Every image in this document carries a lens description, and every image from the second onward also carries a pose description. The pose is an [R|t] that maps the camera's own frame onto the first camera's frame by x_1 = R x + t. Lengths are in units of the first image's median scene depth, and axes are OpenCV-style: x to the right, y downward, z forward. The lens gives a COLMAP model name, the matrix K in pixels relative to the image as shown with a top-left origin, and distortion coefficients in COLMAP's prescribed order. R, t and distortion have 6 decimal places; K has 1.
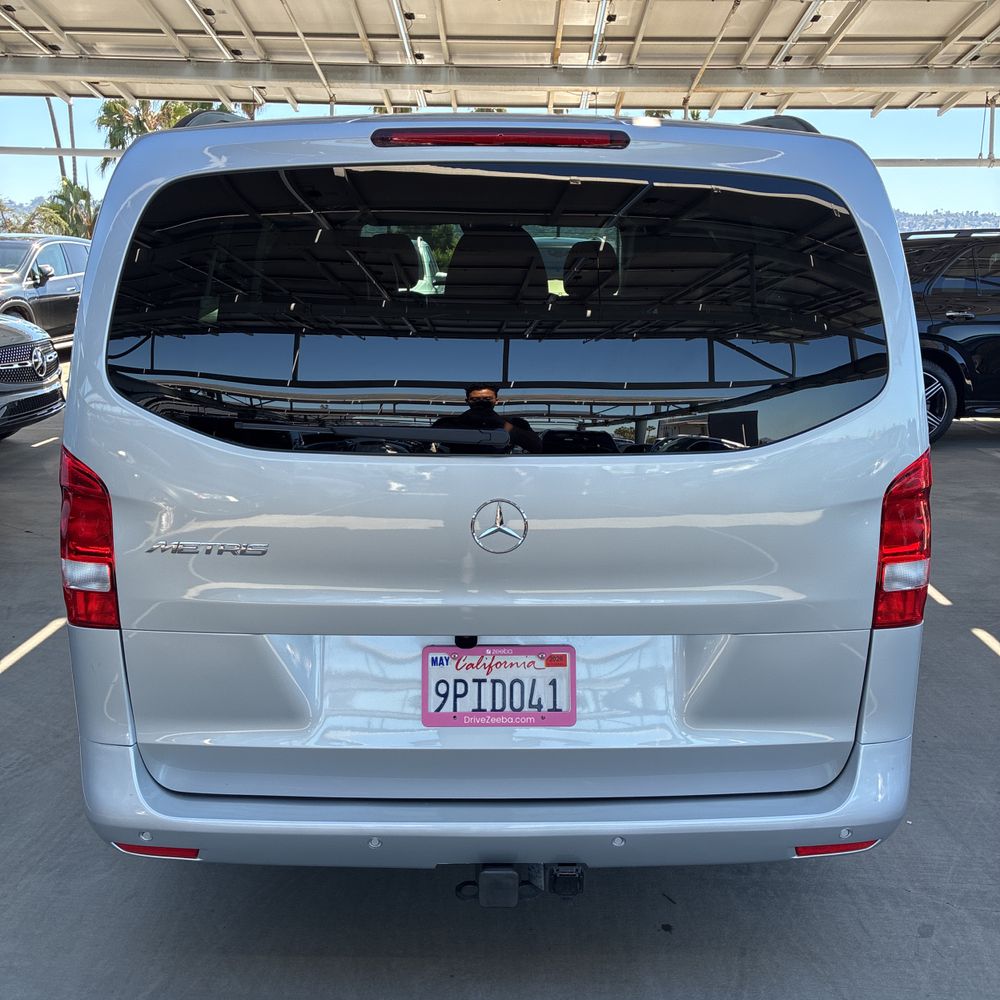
lens RADIAL K [[976.3, 0, 508.0], [0, 976.3, 524.3], [0, 0, 1]] dist [0.012963, 0.000000]
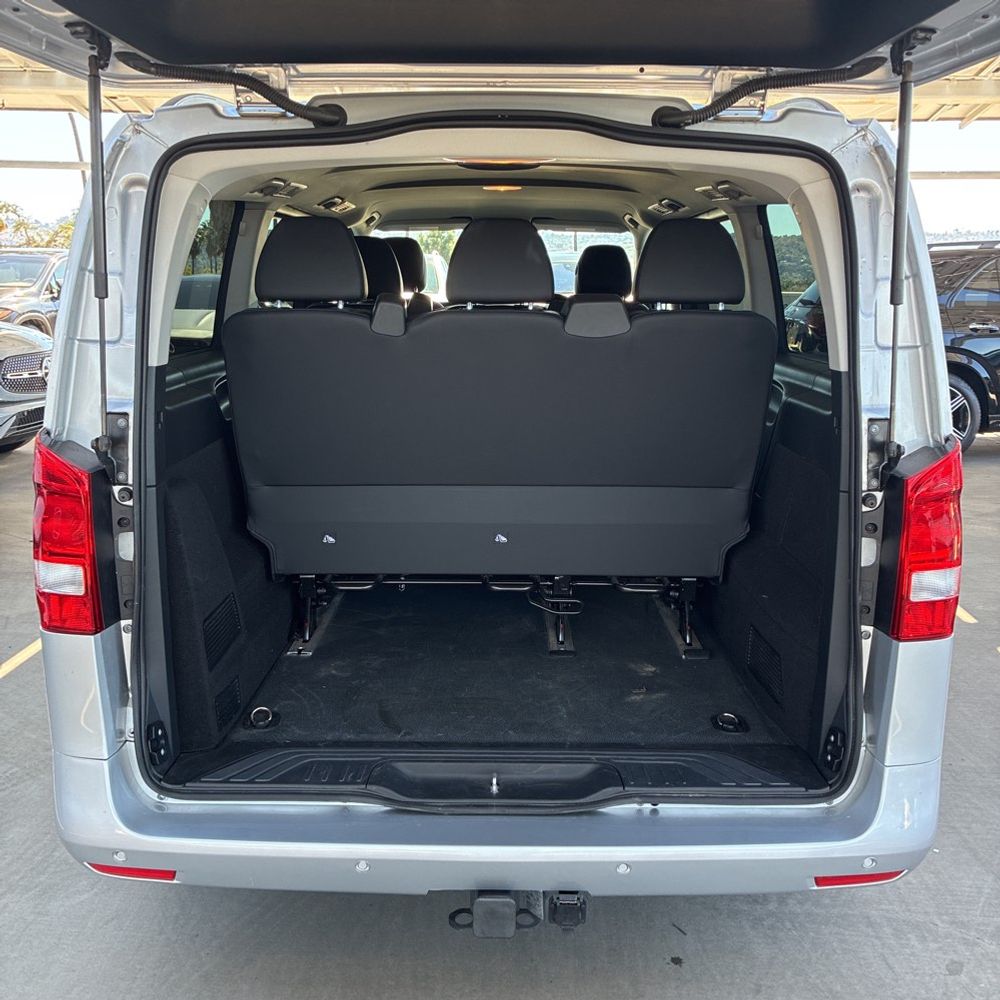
lens RADIAL K [[976.3, 0, 504.8], [0, 976.3, 521.5], [0, 0, 1]] dist [0.012963, 0.000000]
pose [[0.999764, 0.005718, -0.020962, 0.014312], [-0.006160, 0.999758, -0.021119, 0.011522], [0.020837, 0.021243, 0.999557, 0.047714]]
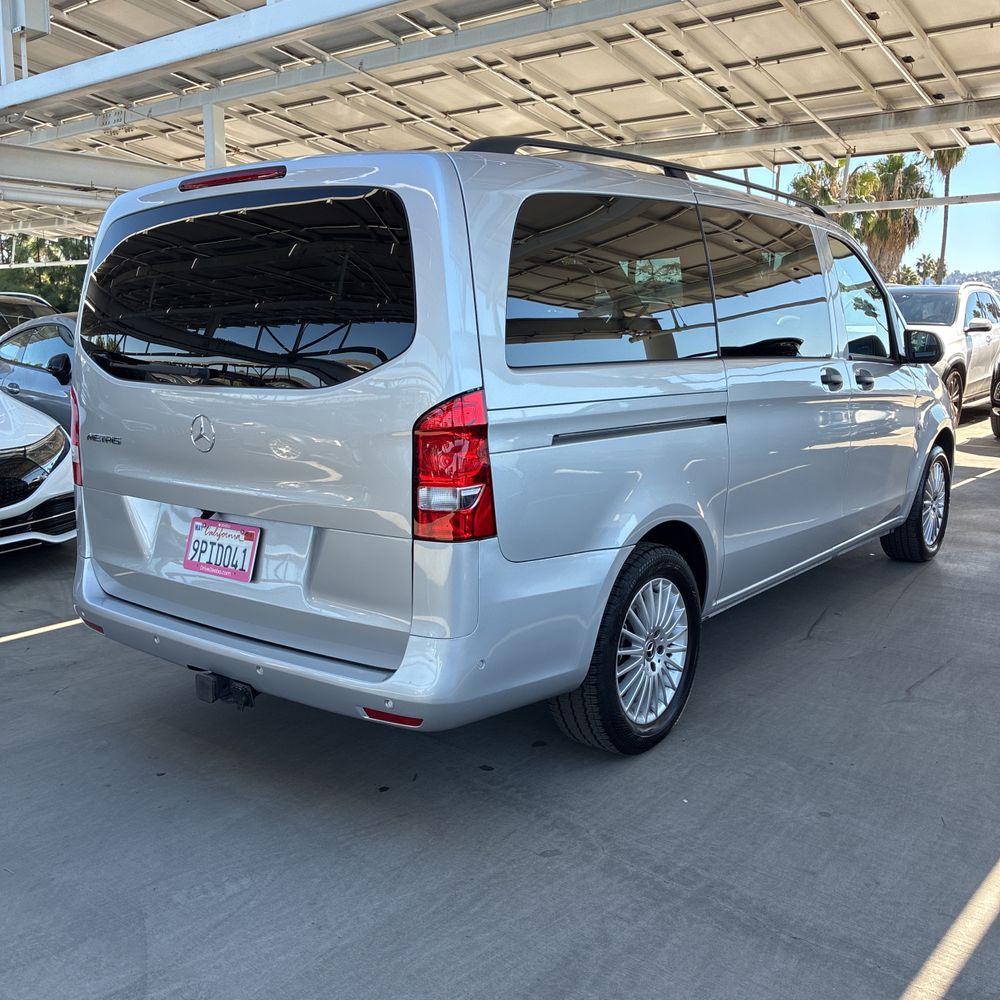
lens RADIAL K [[976.3, 0, 503.6], [0, 976.3, 498.6], [0, 0, 1]] dist [0.012963, 0.000000]
pose [[0.795618, 0.094502, -0.598383, 0.987157], [-0.142940, 0.989153, -0.033839, 0.064741], [0.588694, 0.112456, 0.800495, 0.047002]]
